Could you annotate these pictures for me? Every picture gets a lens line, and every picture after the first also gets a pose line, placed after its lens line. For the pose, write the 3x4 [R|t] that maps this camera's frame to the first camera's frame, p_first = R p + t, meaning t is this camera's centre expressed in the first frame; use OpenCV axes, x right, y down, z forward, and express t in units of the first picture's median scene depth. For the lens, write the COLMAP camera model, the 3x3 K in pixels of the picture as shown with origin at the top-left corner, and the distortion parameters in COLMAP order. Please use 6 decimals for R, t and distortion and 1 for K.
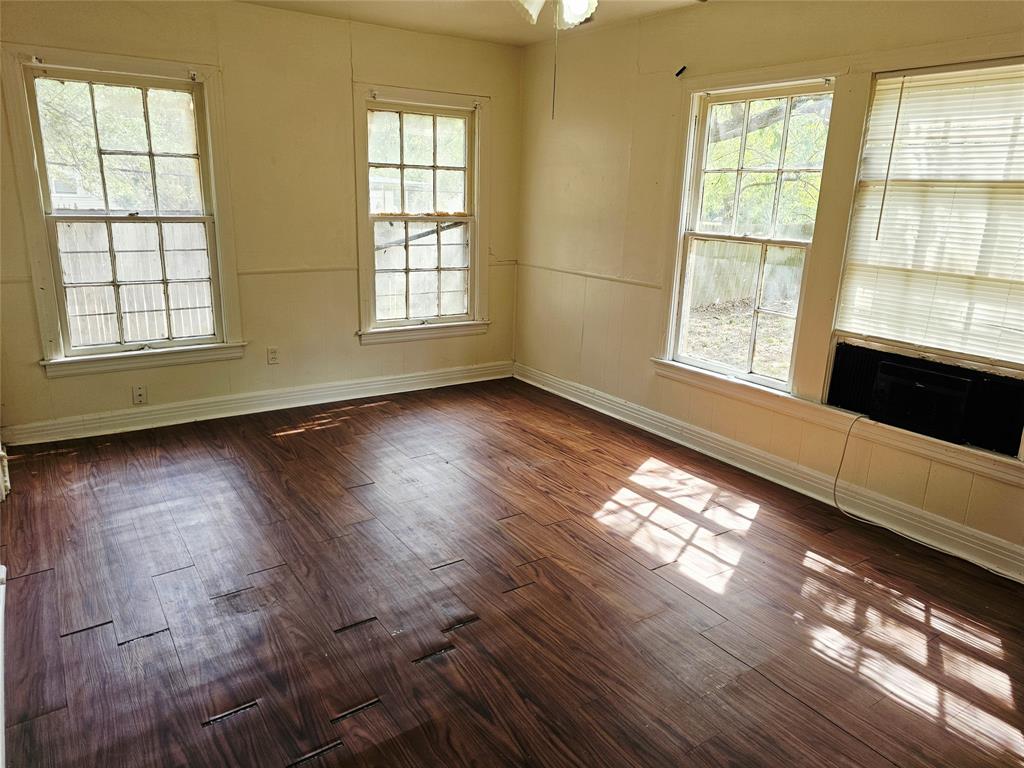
lens RADIAL K [[692.9, 0, 512.0], [0, 692.9, 384.0], [0, 0, 1]] dist [-0.003013, -0.003638]
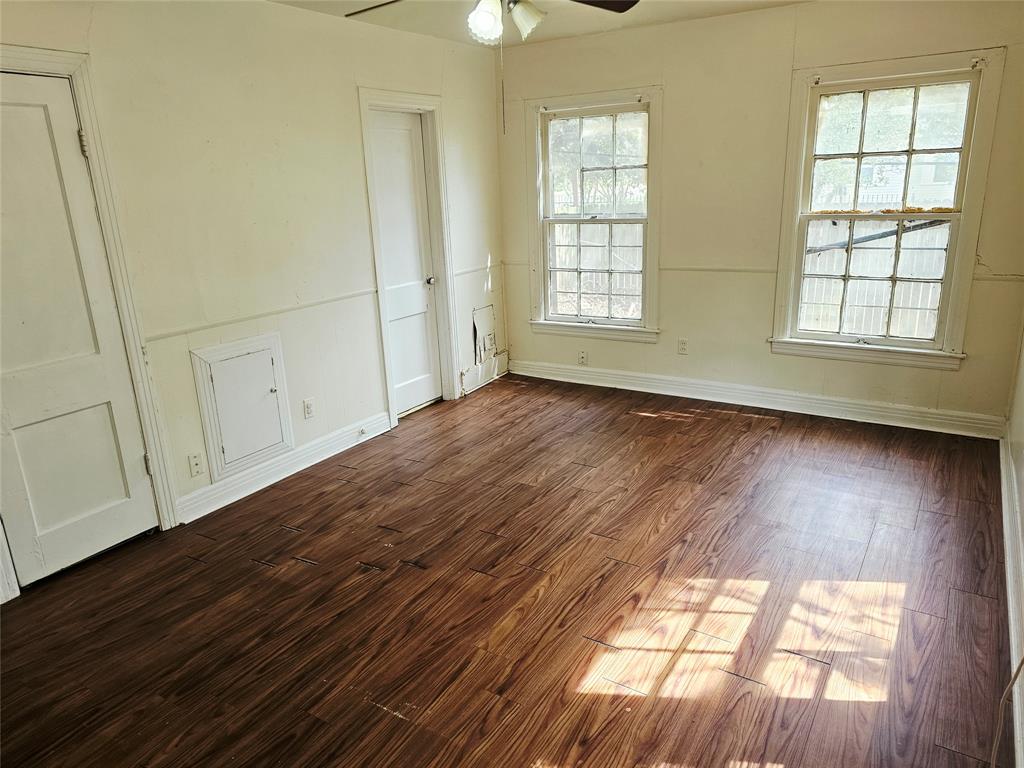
lens RADIAL K [[692.9, 0, 512.0], [0, 692.9, 384.0], [0, 0, 1]] dist [-0.003013, -0.003638]
pose [[0.379349, 0.205581, -0.902126, 0.503448], [-0.198081, 0.970443, 0.137855, -0.074918], [0.903802, 0.126399, 0.408858, 0.304949]]
